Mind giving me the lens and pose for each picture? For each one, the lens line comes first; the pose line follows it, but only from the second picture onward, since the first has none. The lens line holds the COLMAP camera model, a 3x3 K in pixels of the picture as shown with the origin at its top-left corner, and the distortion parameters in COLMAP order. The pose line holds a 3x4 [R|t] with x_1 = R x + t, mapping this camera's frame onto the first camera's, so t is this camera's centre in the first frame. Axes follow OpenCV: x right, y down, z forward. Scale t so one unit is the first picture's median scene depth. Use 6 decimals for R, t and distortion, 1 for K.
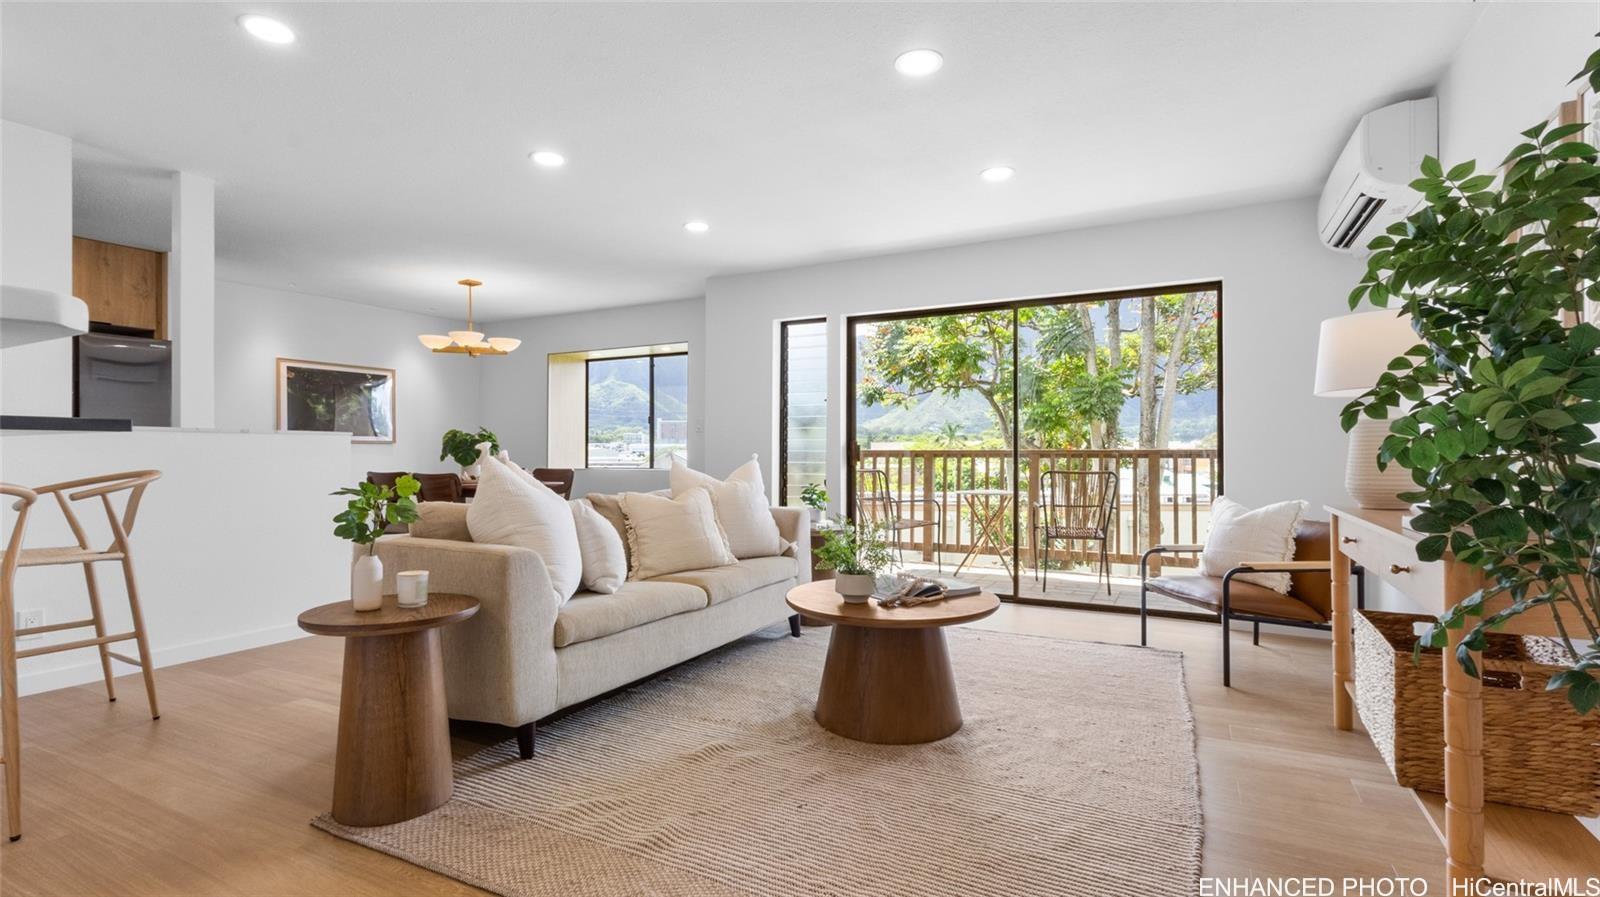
lens RADIAL K [[738.0, 0, 795.9], [0, 738.0, 447.2], [0, 0, 1]] dist [0.001802, 0.000114]
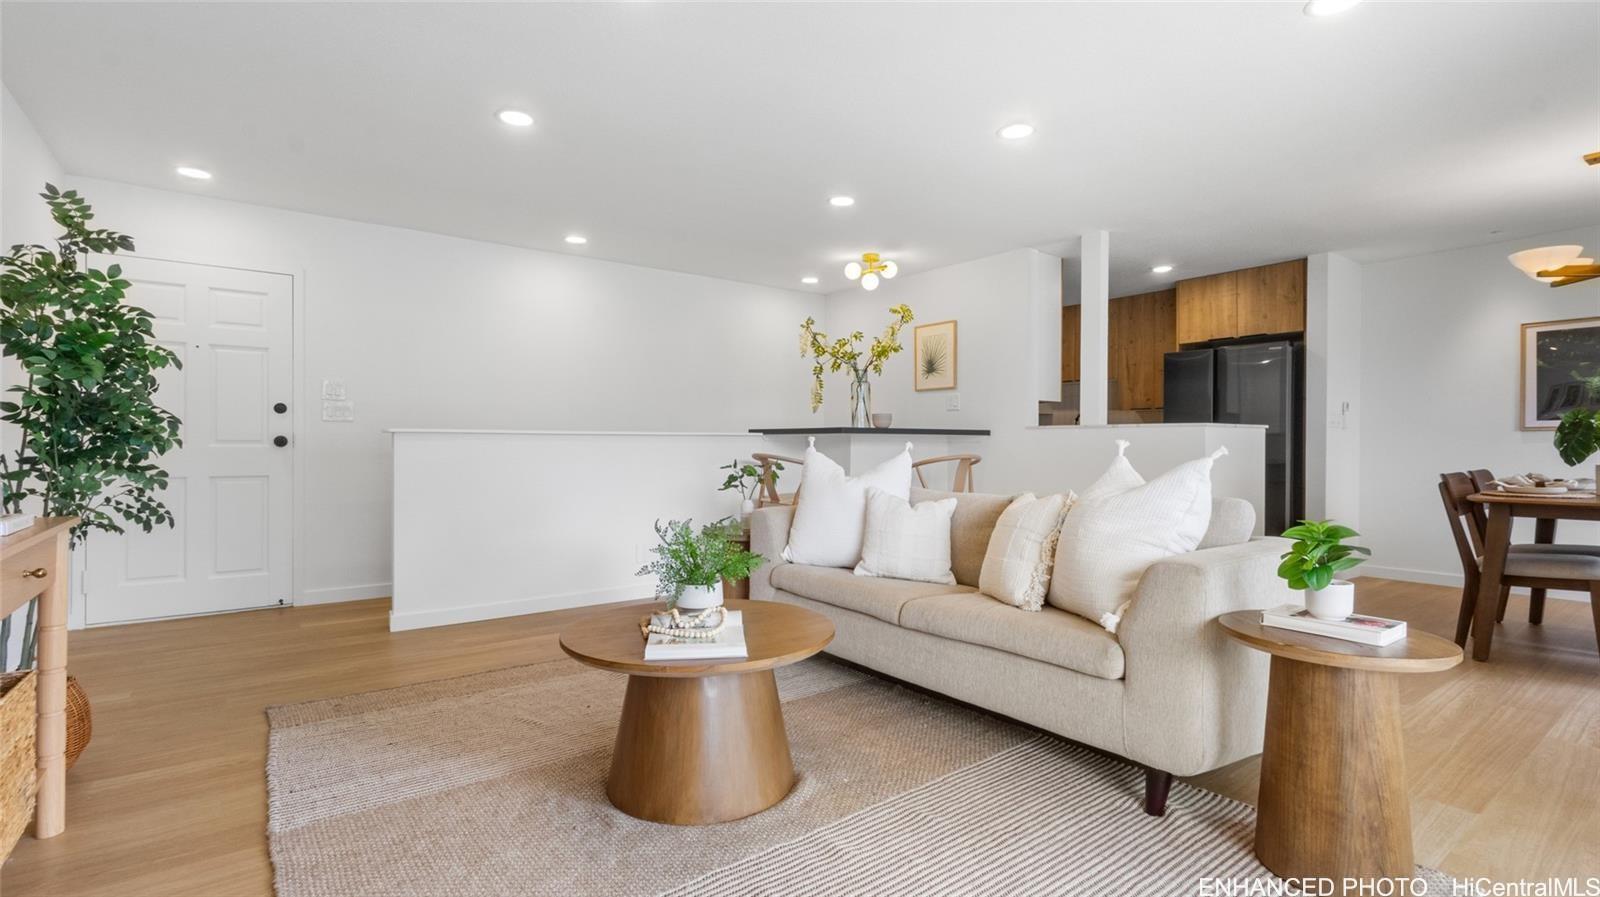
lens RADIAL K [[738.0, 0, 795.9], [0, 738.0, 447.2], [0, 0, 1]] dist [0.001802, 0.000114]
pose [[-0.430597, 0.005679, -0.902527, 0.461993], [0.005833, 0.999977, 0.003509, 0.005016], [0.902526, -0.003754, -0.430620, 0.839344]]
